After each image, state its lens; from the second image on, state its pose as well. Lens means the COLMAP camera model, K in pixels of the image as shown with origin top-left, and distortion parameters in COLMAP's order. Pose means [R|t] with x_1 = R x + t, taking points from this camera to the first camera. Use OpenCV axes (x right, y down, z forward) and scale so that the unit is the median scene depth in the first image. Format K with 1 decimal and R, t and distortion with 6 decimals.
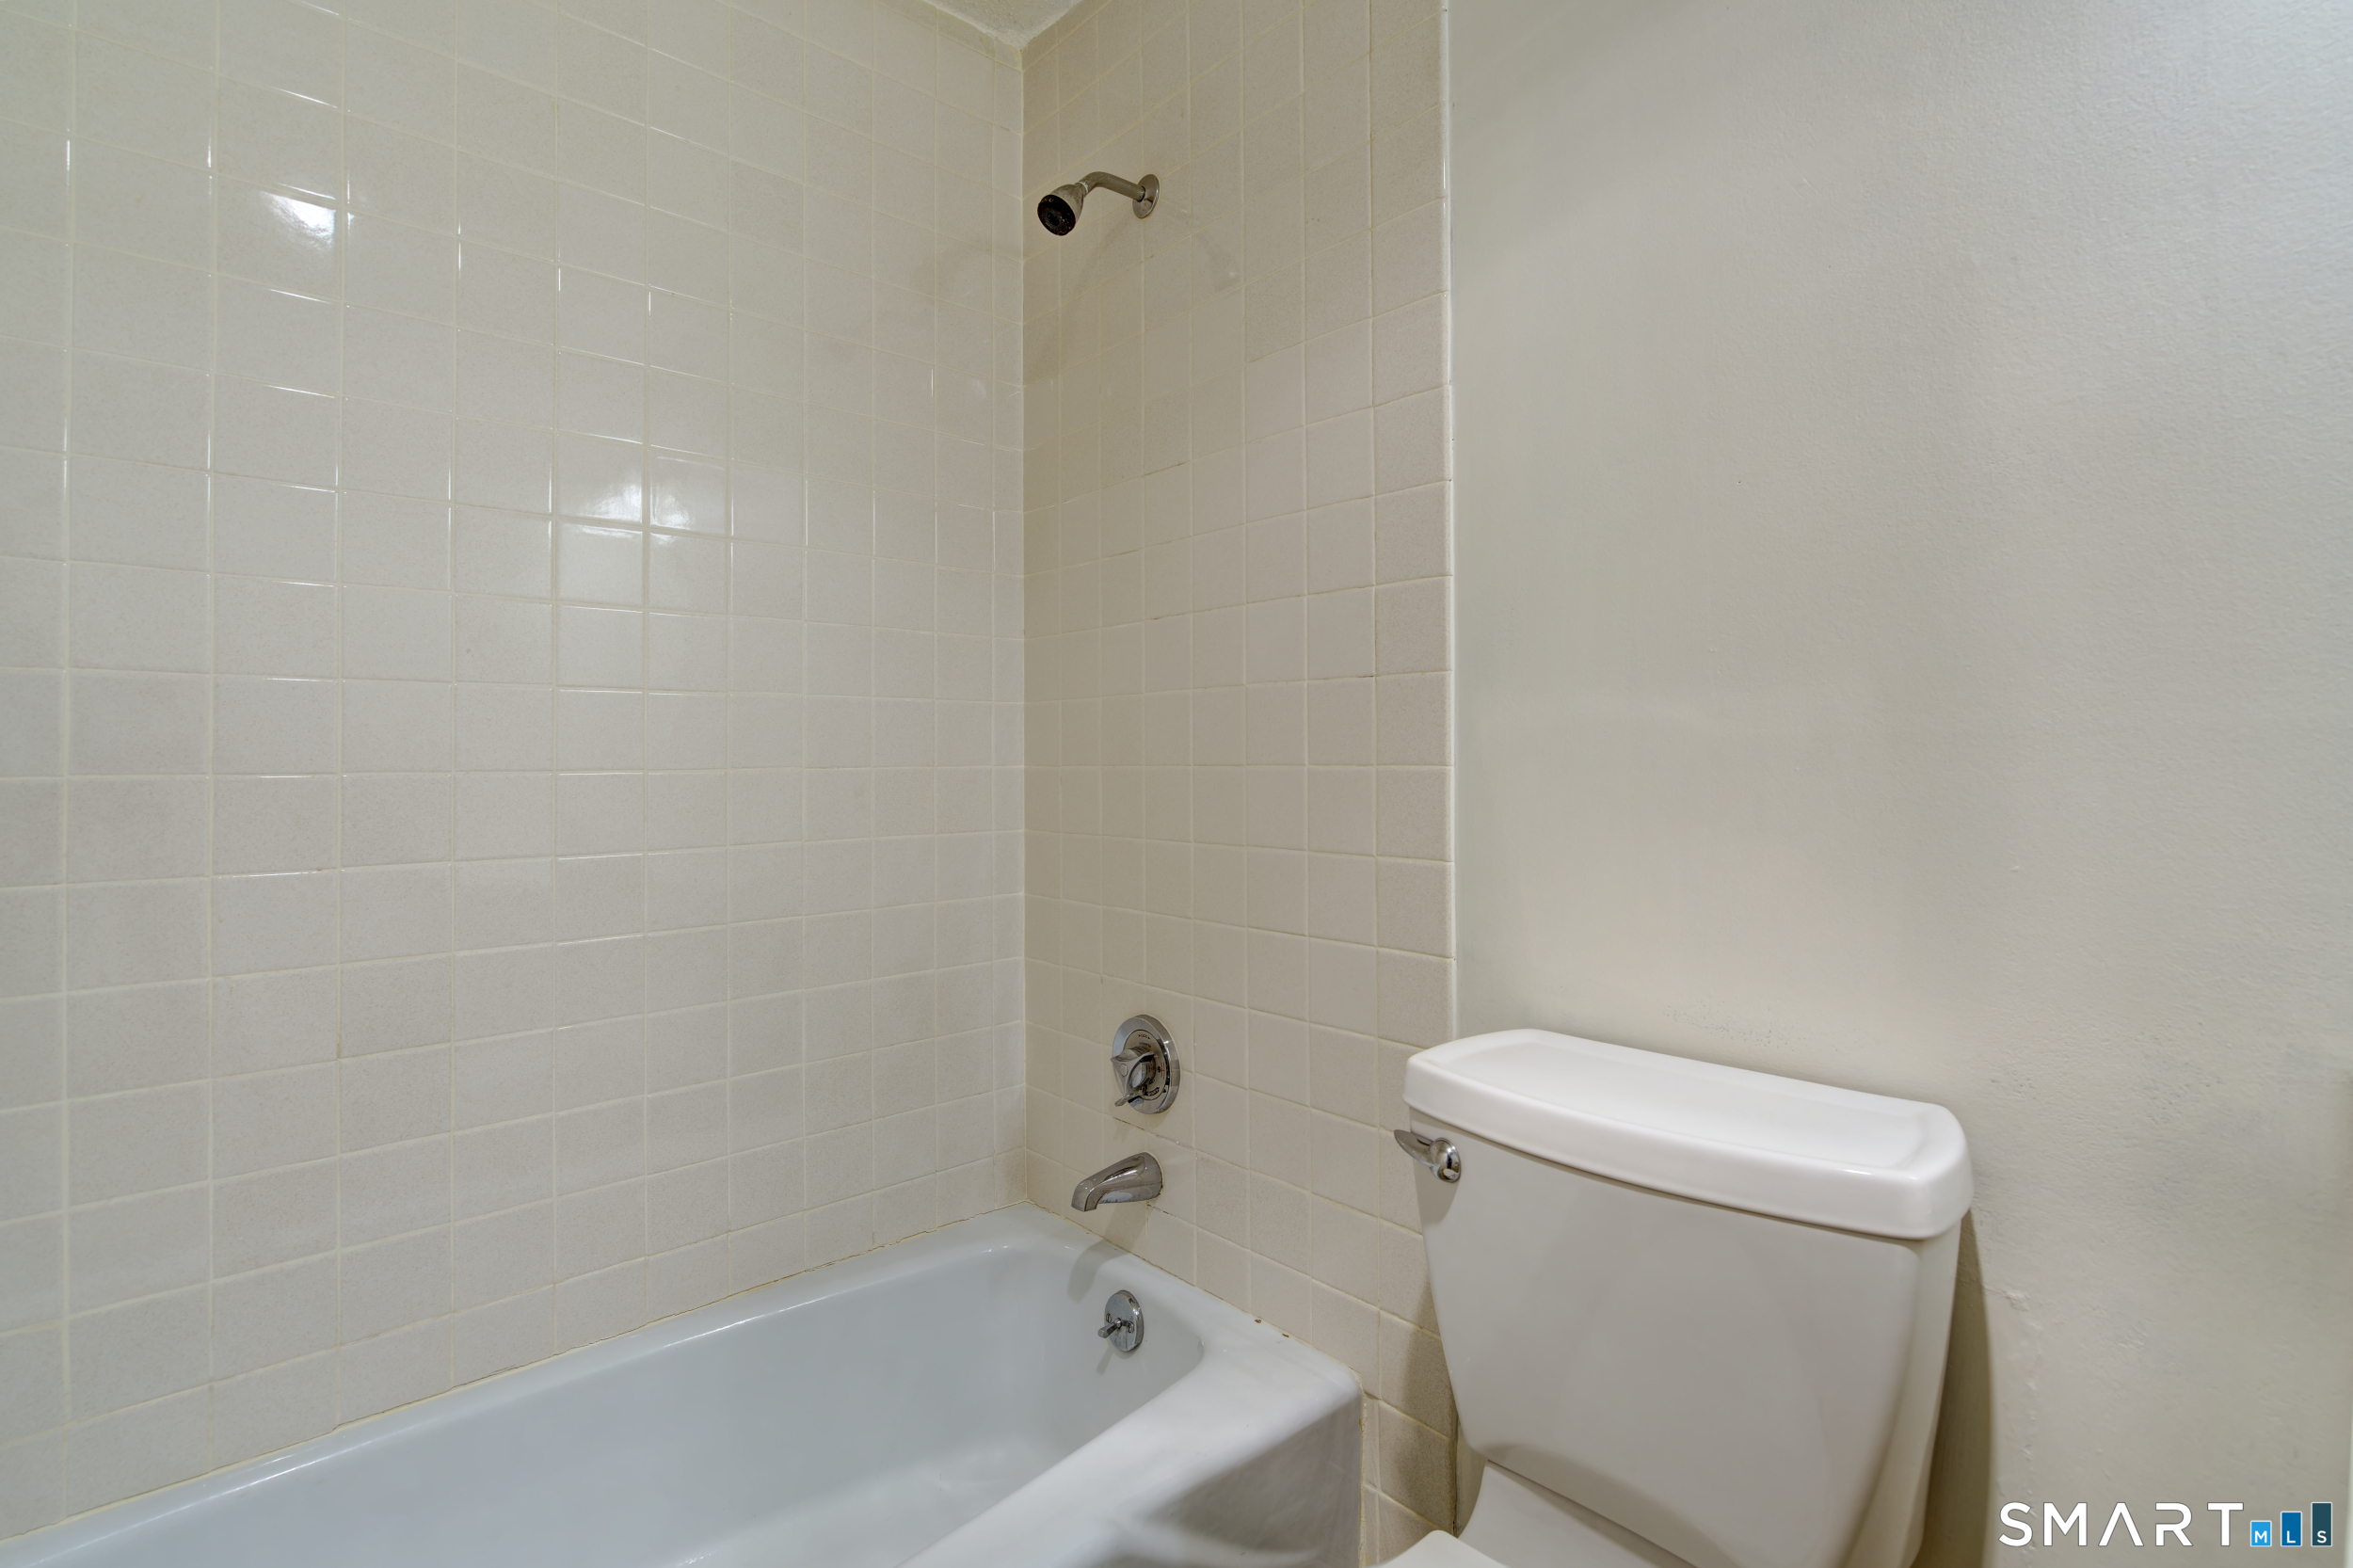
lens RADIAL K [[1109.3, 0, 1176.6], [0, 1109.3, 744.5], [0, 0, 1]] dist [-0.025178, 0.012982]
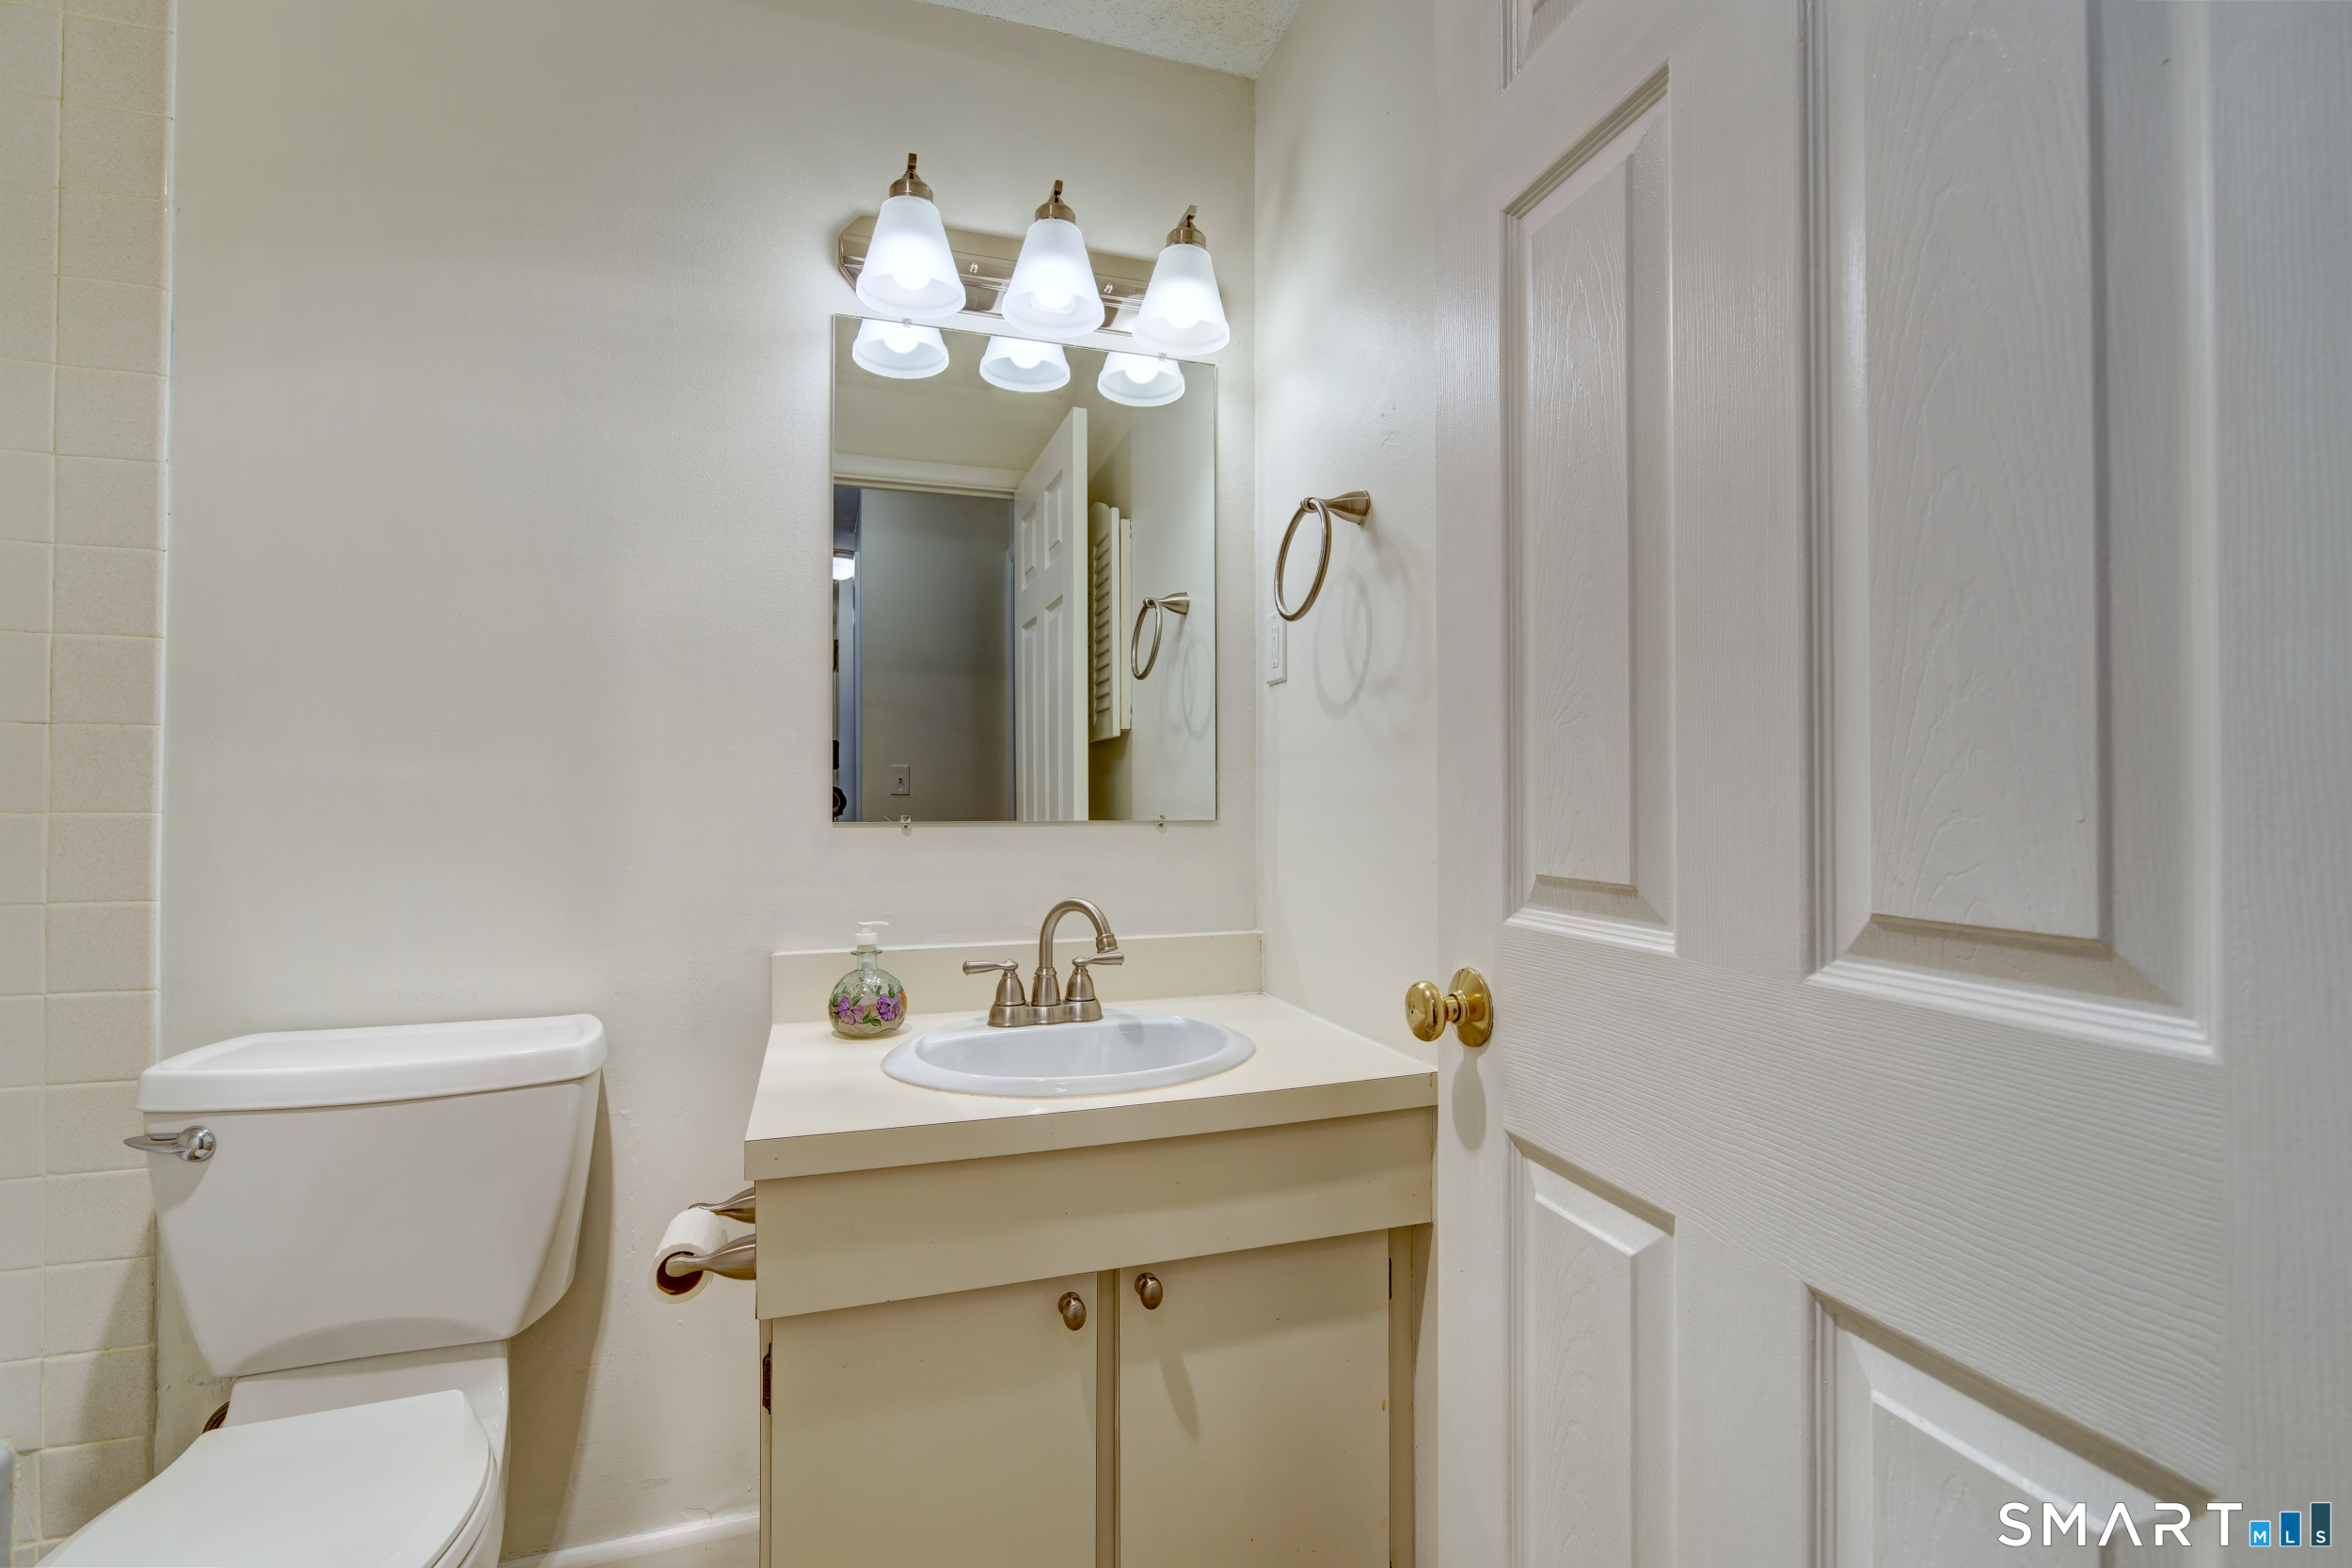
lens RADIAL K [[1071.4, 0, 1181.1], [0, 1071.4, 791.3], [0, 0, 1]] dist [-0.000016, 0.002229]
pose [[0.404641, 0.016515, 0.914327, -0.311001], [-0.013812, 0.999833, -0.011947, -0.003121], [-0.914371, -0.007794, 0.404801, -0.346235]]
